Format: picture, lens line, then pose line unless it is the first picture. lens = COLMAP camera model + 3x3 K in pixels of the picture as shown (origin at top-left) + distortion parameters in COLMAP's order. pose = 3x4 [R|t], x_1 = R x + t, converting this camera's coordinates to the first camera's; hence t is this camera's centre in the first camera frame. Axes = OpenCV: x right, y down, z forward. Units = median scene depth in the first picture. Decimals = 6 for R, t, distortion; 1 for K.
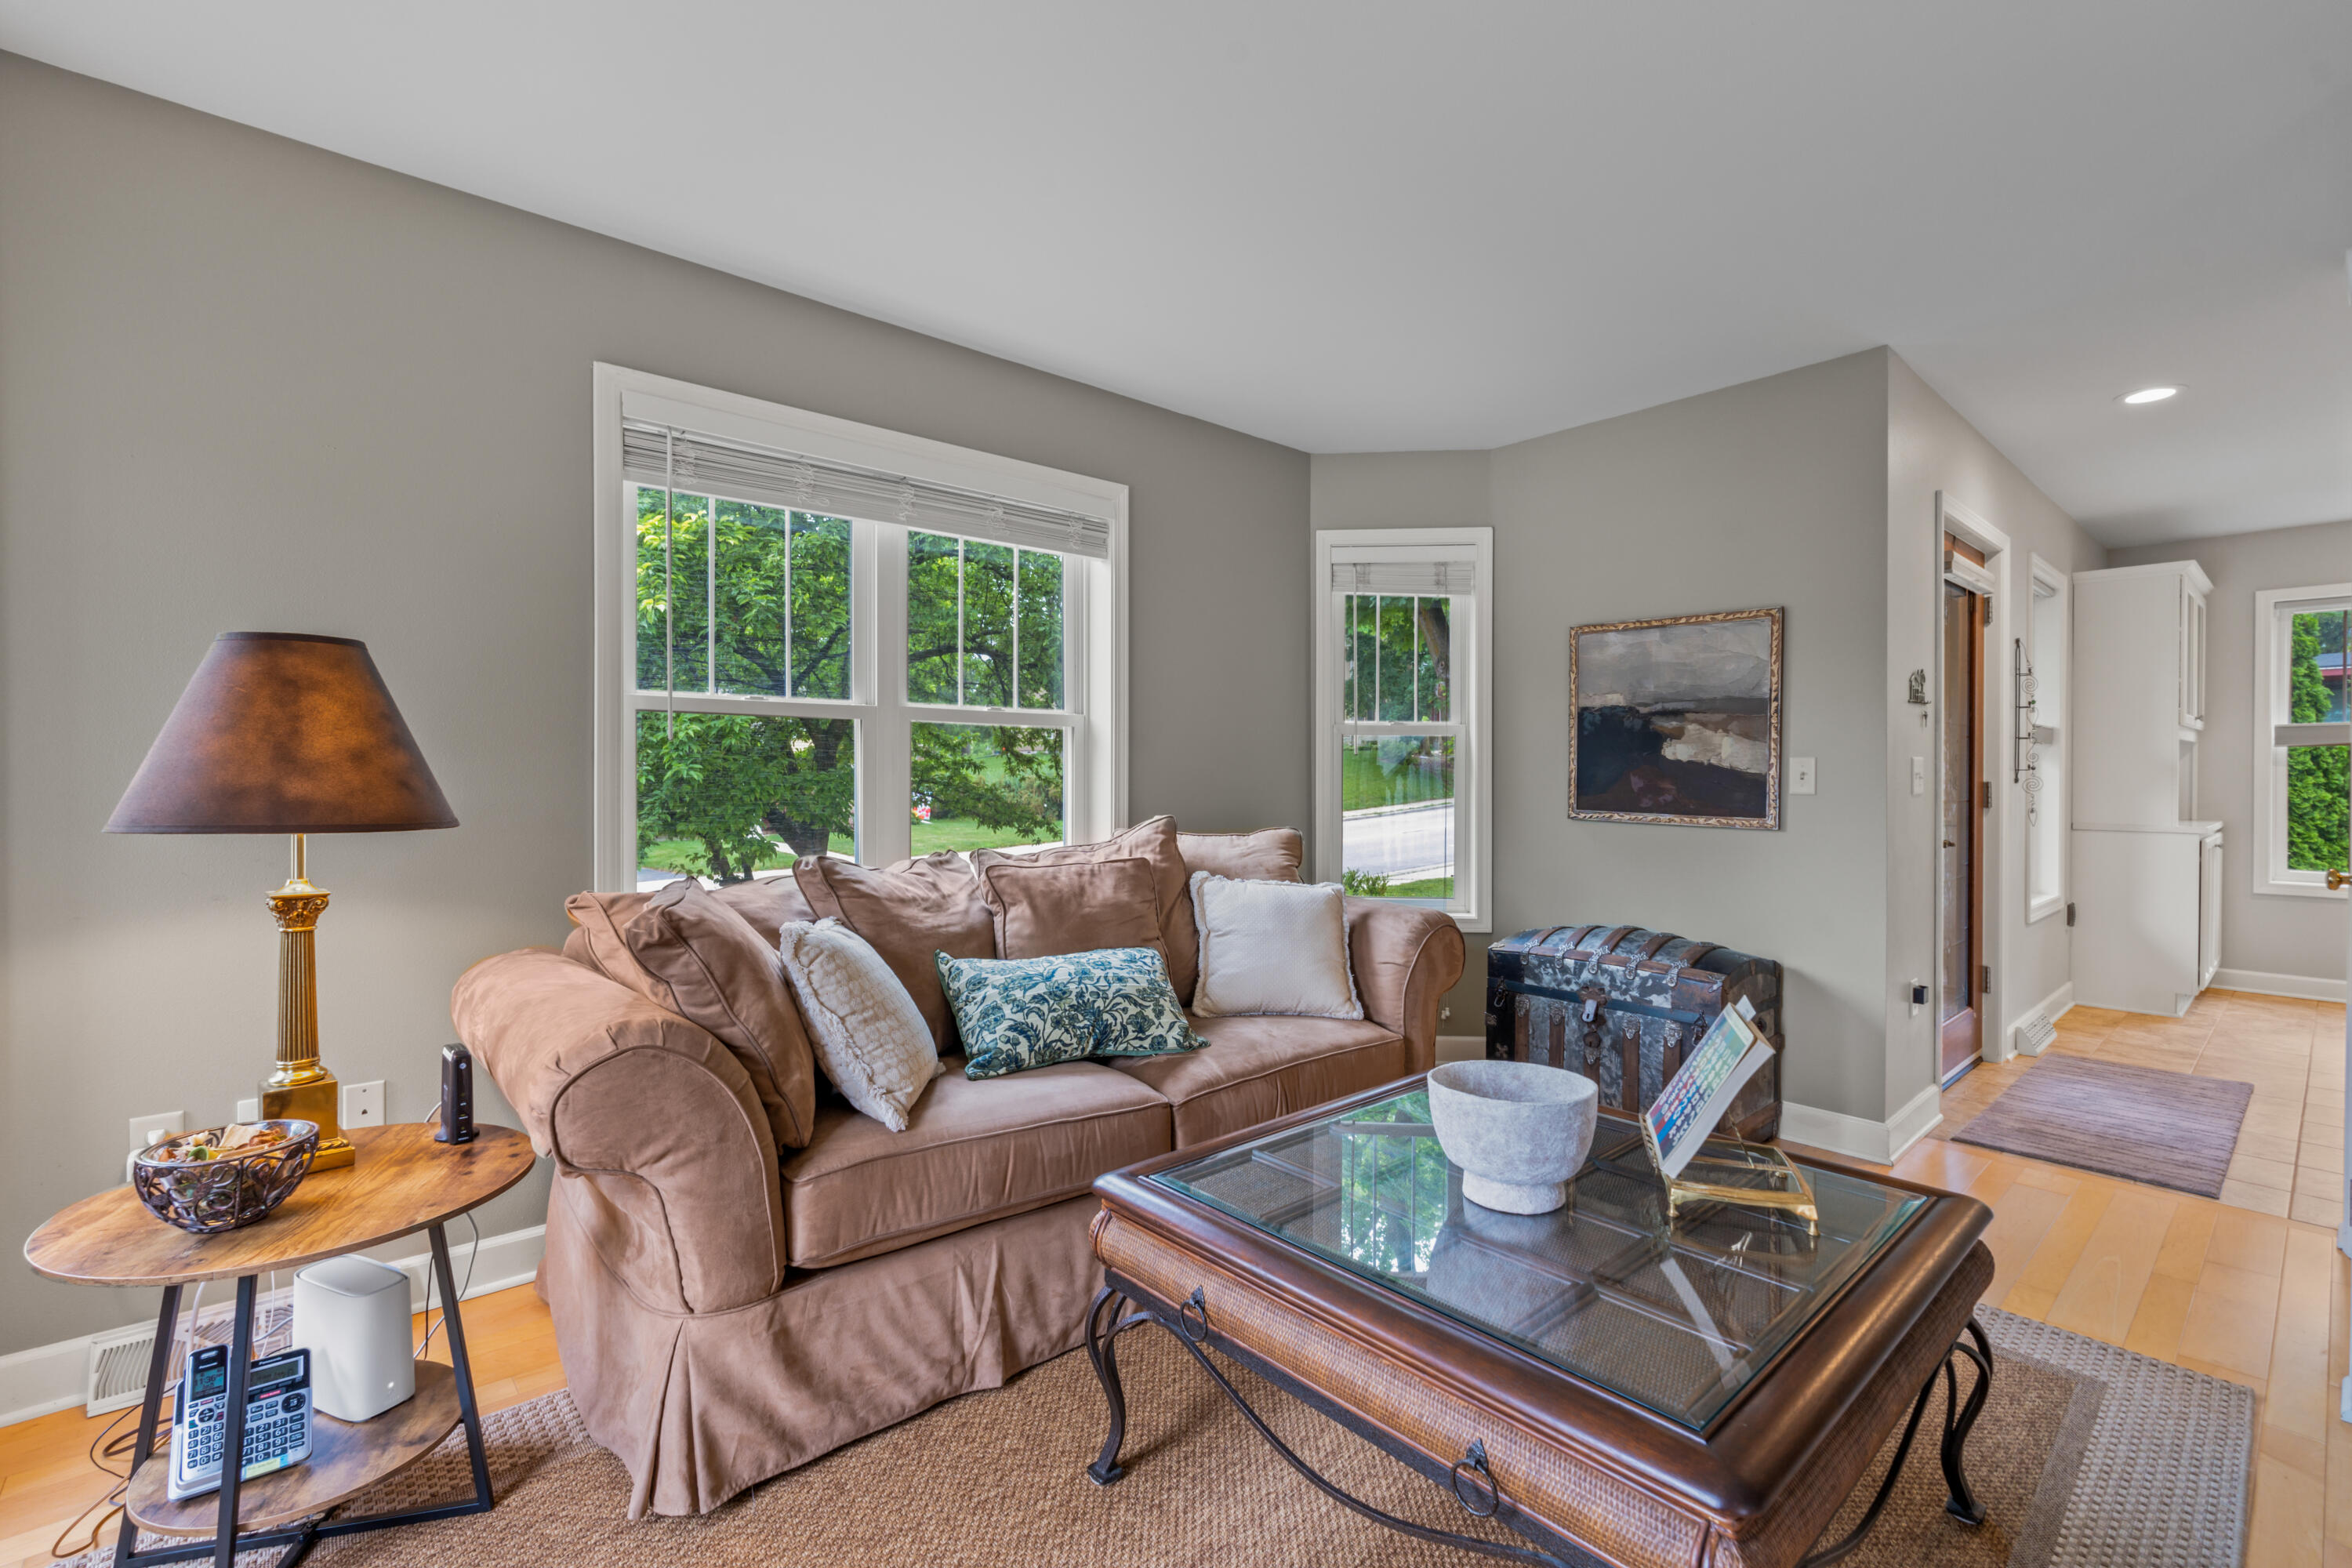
lens RADIAL K [[1038.0, 0, 1171.9], [0, 1038.0, 778.7], [0, 0, 1]] dist [-0.006747, 0.000646]
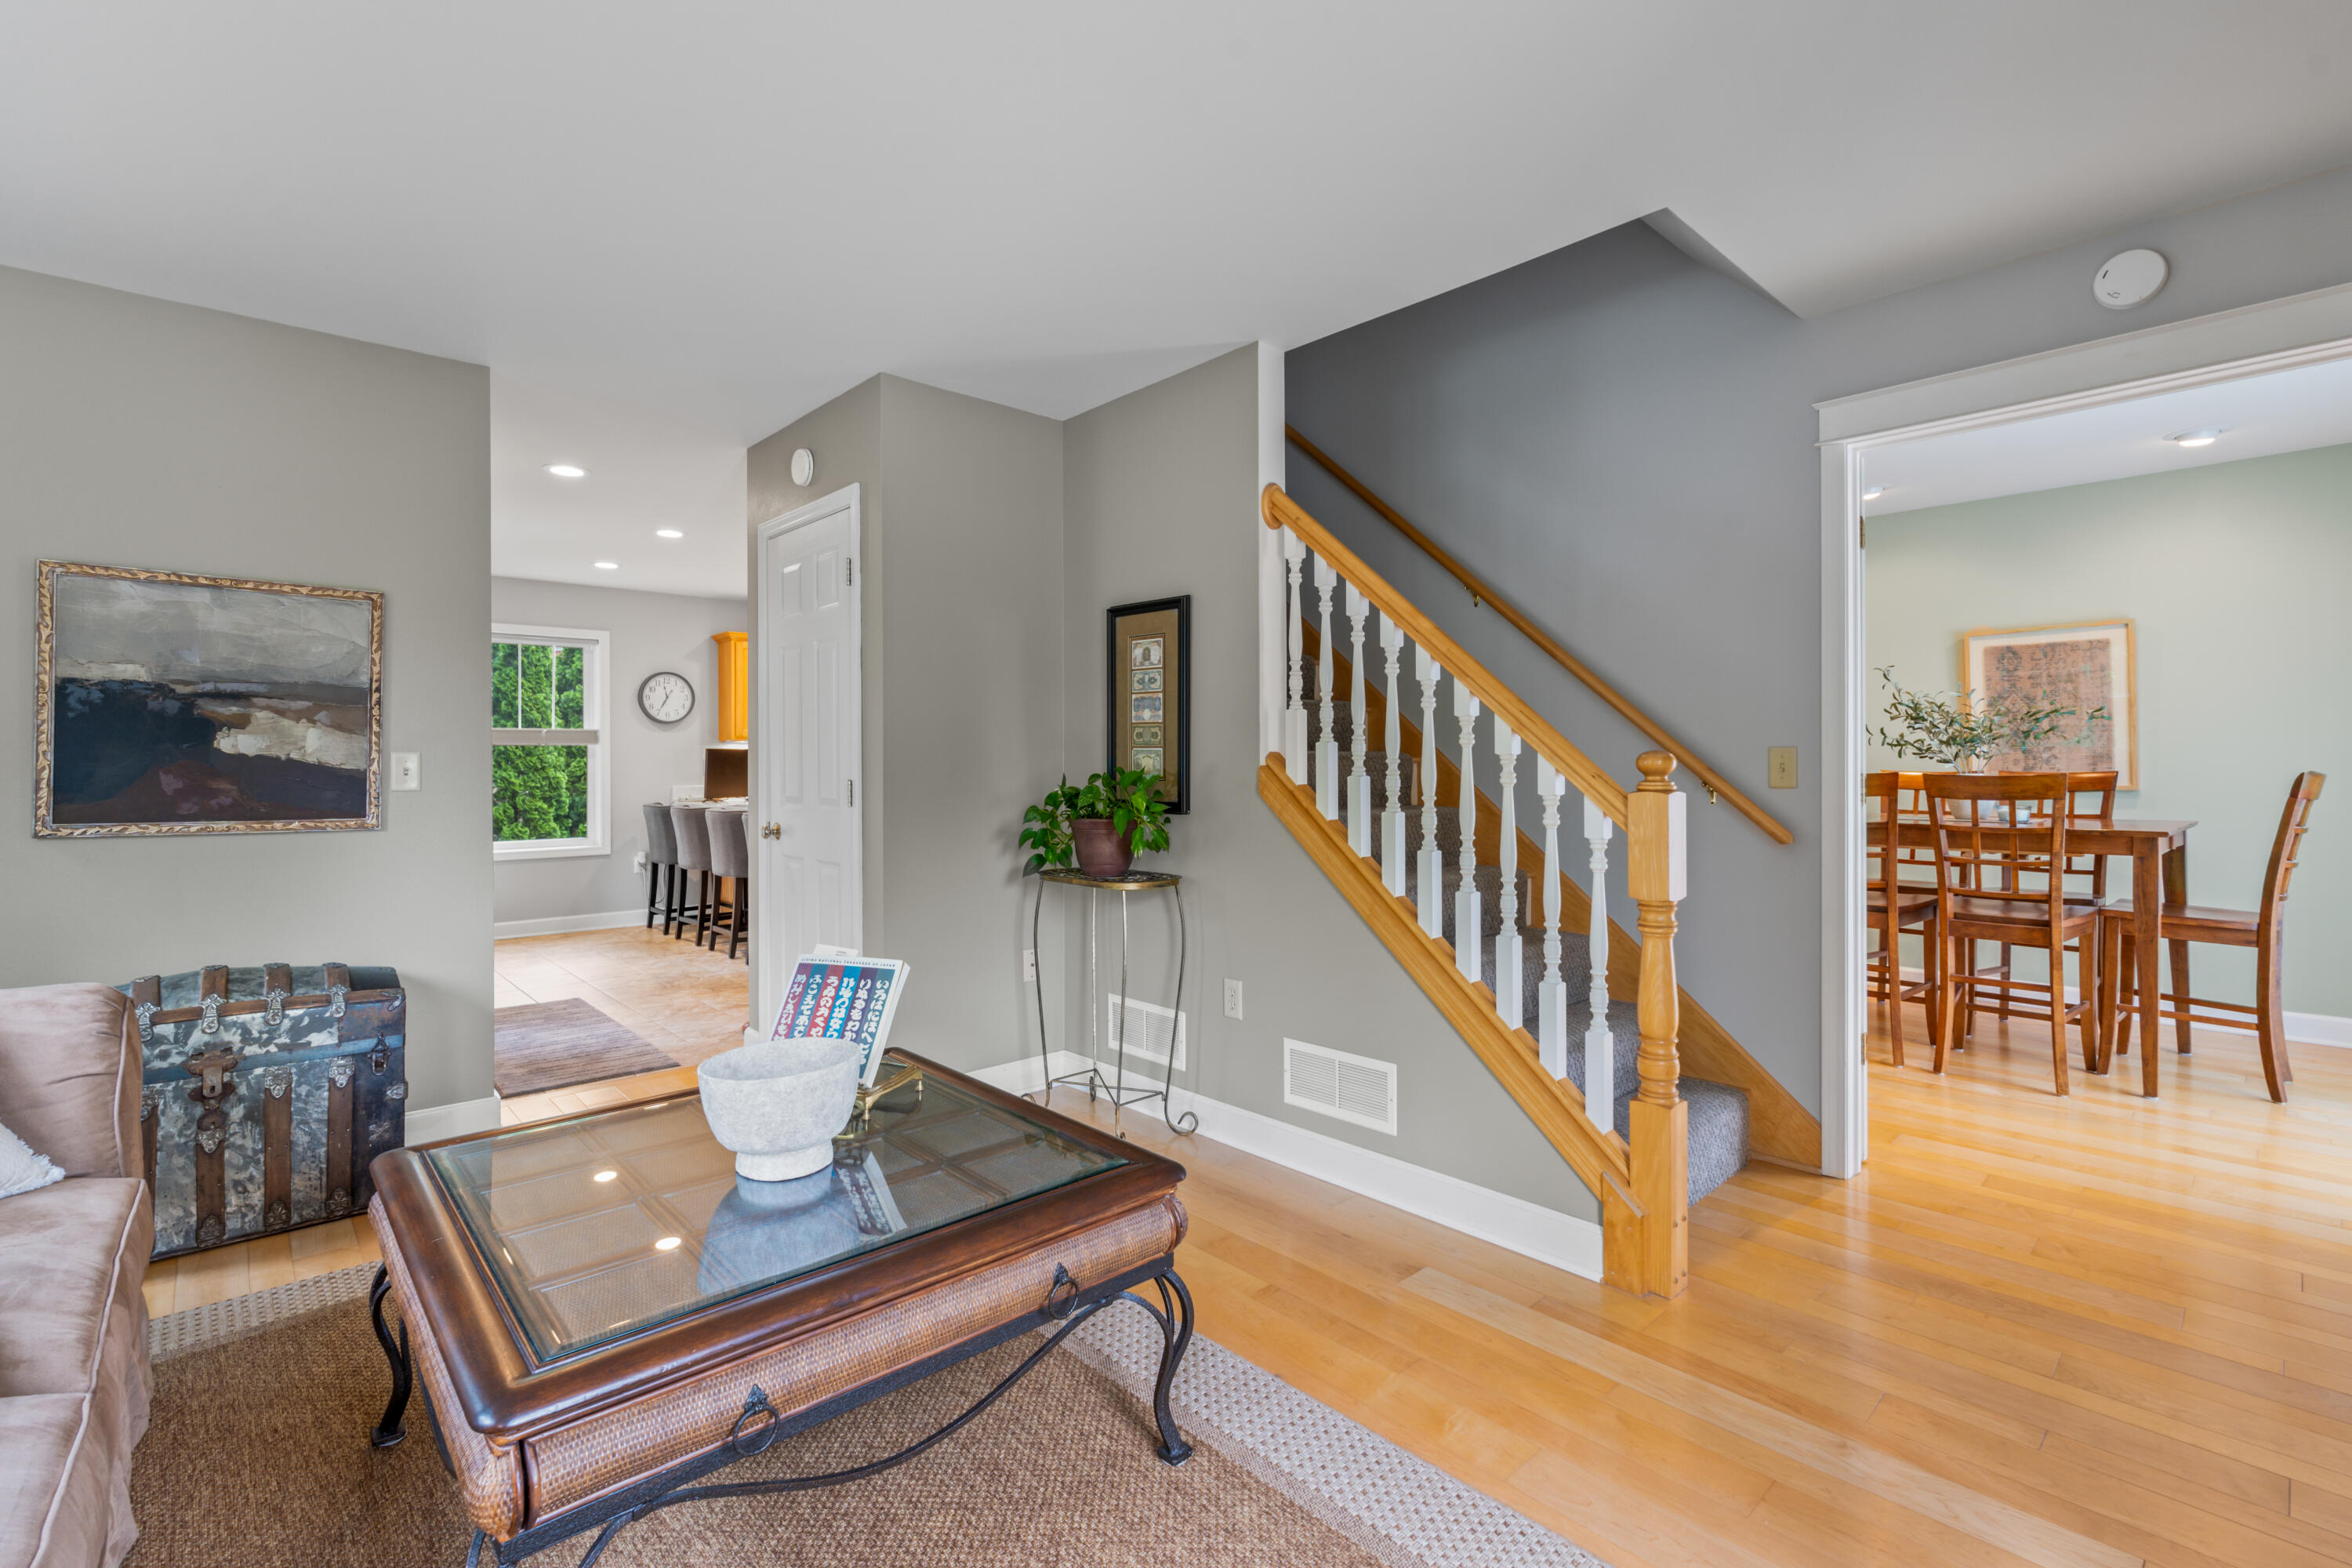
lens RADIAL K [[1038.0, 0, 1168.4], [0, 1038.0, 753.4], [0, 0, 1]] dist [-0.006747, 0.000646]
pose [[-0.009991, 0.004917, 0.999938, -0.342222], [0.009766, 0.999941, -0.004820, -0.007406], [-0.999902, 0.009717, -0.010038, 0.279984]]
